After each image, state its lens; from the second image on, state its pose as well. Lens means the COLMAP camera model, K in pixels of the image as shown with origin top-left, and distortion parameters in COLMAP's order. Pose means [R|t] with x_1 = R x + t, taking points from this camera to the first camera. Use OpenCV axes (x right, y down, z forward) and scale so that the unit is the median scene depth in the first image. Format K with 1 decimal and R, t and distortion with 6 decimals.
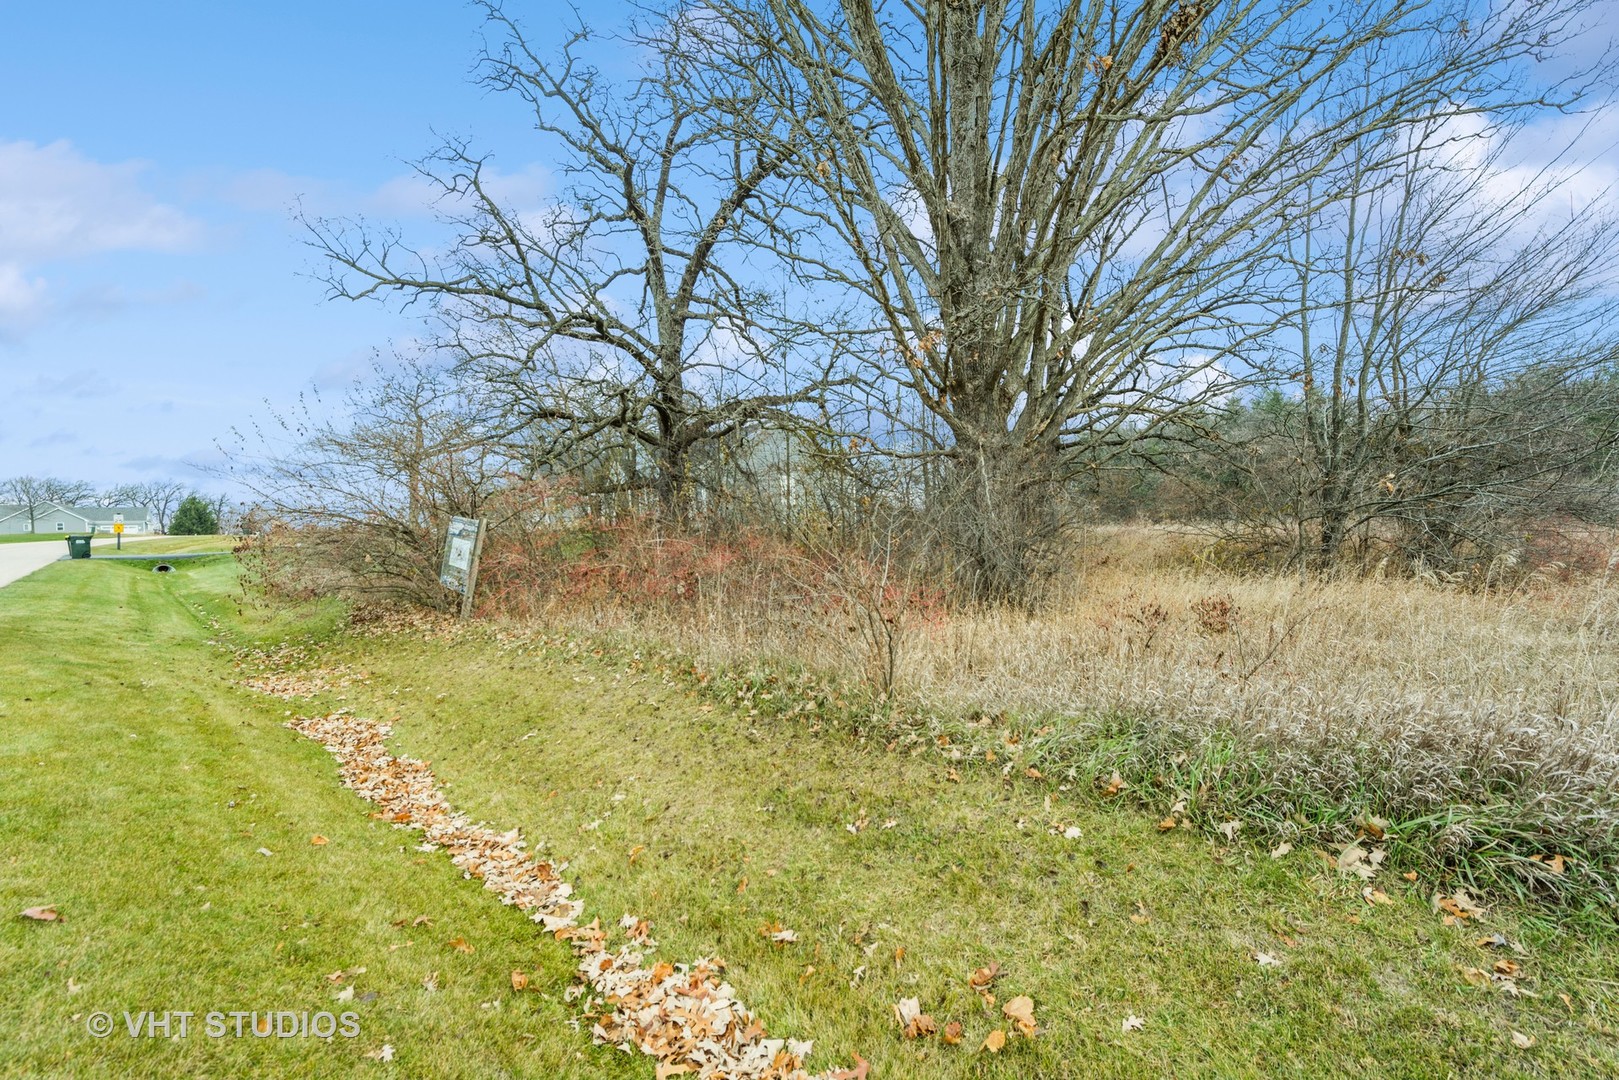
lens RADIAL K [[633.1, 0, 809.5], [0, 633.1, 540.0], [0, 0, 1]] dist [0.007355, -0.000151]
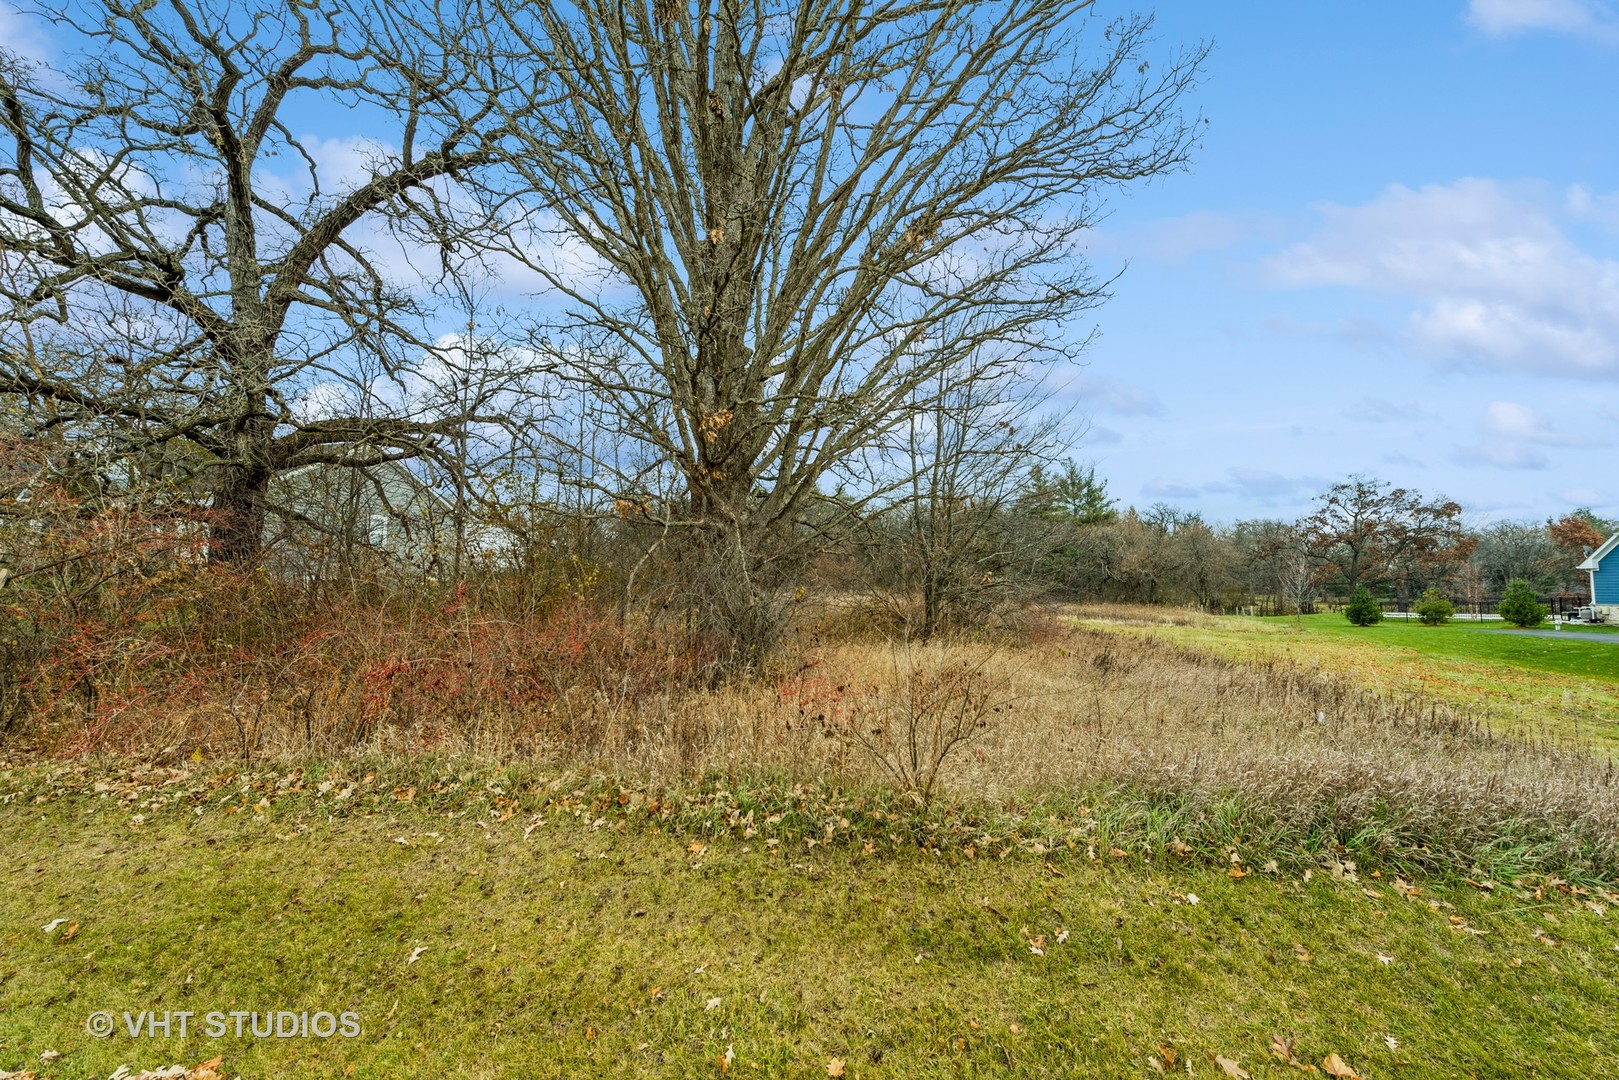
lens RADIAL K [[633.1, 0, 809.5], [0, 633.1, 540.0], [0, 0, 1]] dist [0.007355, -0.000151]
pose [[0.801863, 0.081838, 0.591877, -0.128442], [-0.028326, 0.994669, -0.099155, -0.011250], [-0.596836, 0.062743, 0.799906, 0.055524]]
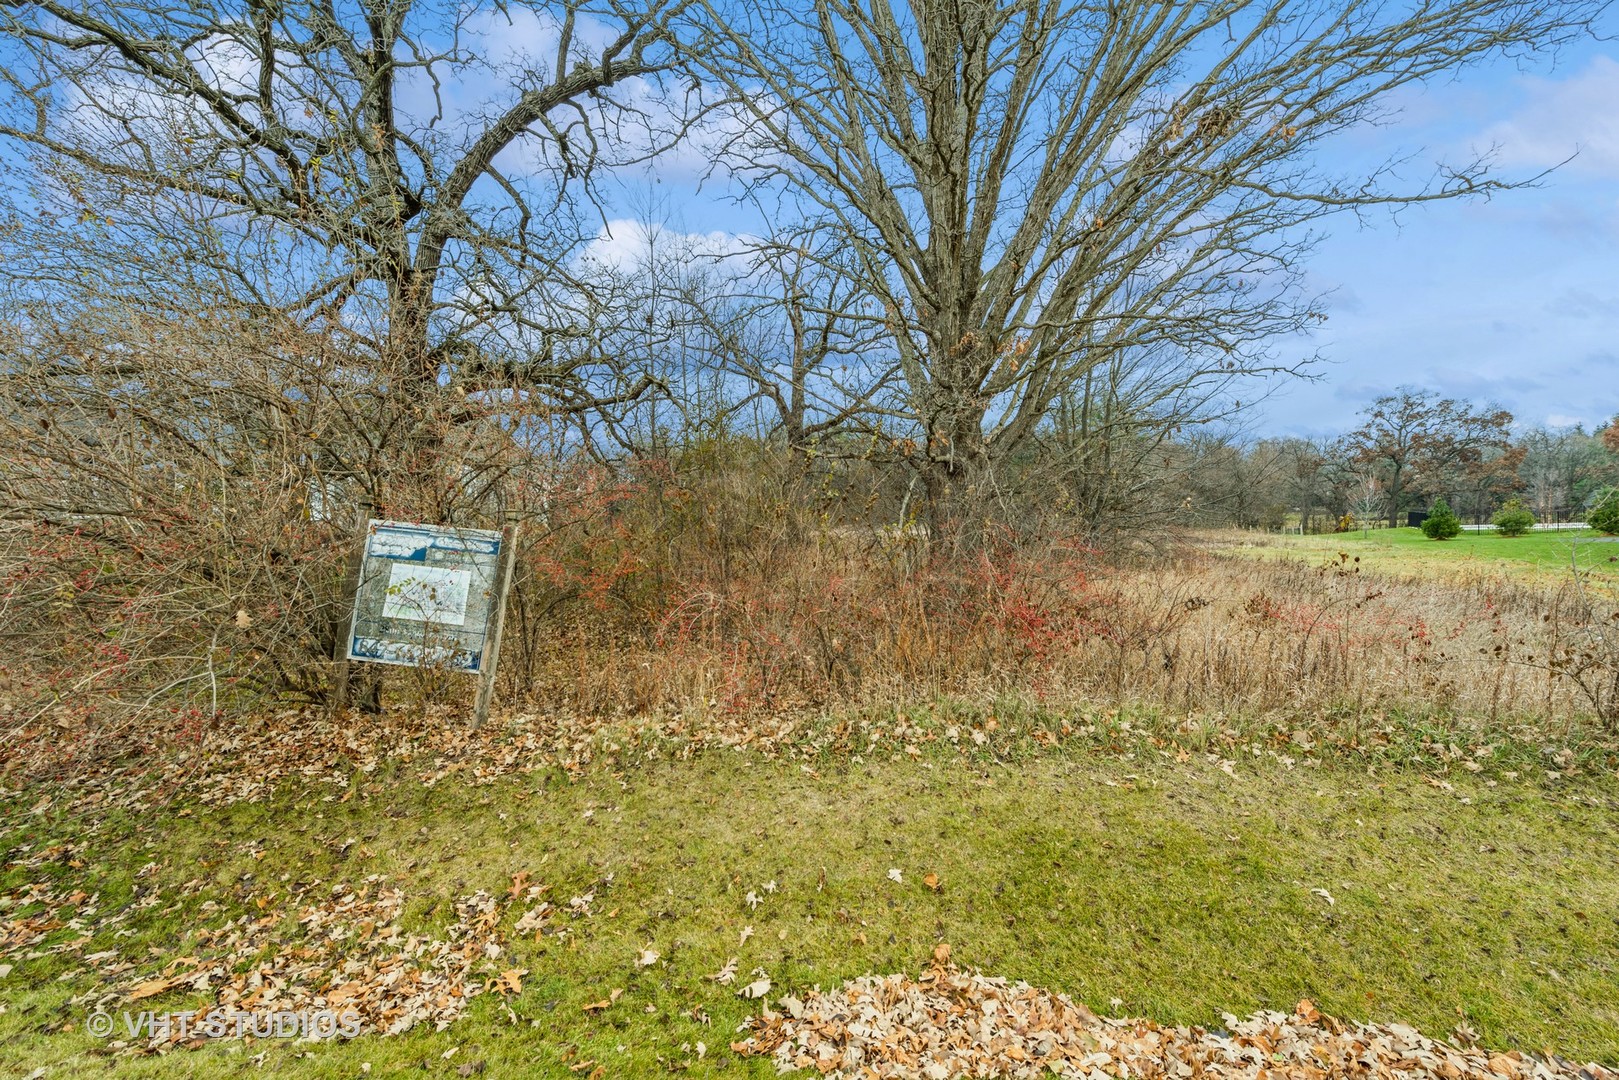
lens RADIAL K [[633.1, 0, 809.5], [0, 633.1, 540.0], [0, 0, 1]] dist [0.007355, -0.000151]
pose [[0.804334, -0.008366, 0.594118, -0.268666], [0.008927, 0.999958, 0.001996, -0.011443], [-0.594110, 0.003699, 0.804375, 0.174454]]
